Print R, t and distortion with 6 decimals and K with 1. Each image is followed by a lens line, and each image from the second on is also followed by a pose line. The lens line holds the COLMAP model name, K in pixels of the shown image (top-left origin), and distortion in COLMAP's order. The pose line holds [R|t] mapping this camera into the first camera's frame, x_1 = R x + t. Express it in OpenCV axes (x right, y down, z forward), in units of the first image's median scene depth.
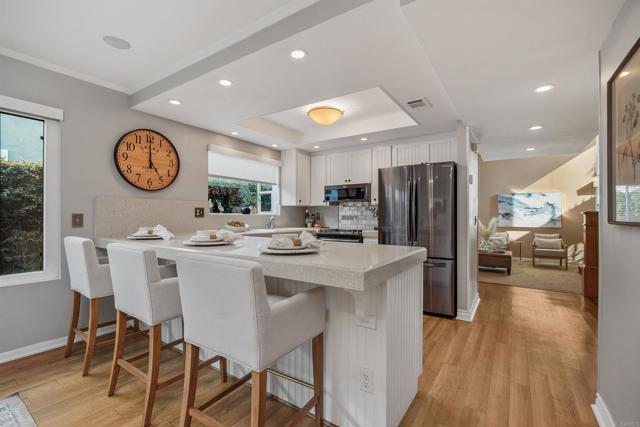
lens RADIAL K [[294.1, 0, 319.1], [0, 294.1, 210.7], [0, 0, 1]] dist [0.000807, 0.000054]
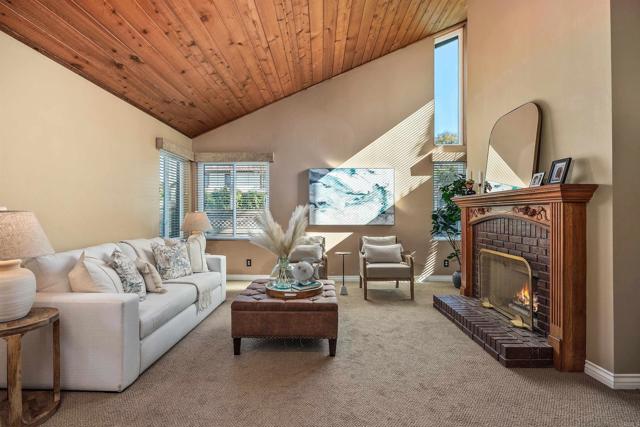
lens RADIAL K [[294.1, 0, 319.6], [0, 294.1, 213.5], [0, 0, 1]] dist [0.000807, 0.000054]
pose [[0.828797, -0.001255, 0.559547, 0.322463], [-0.006049, 0.999919, 0.011202, 0.026103], [-0.559516, -0.012669, 0.828723, 0.538899]]
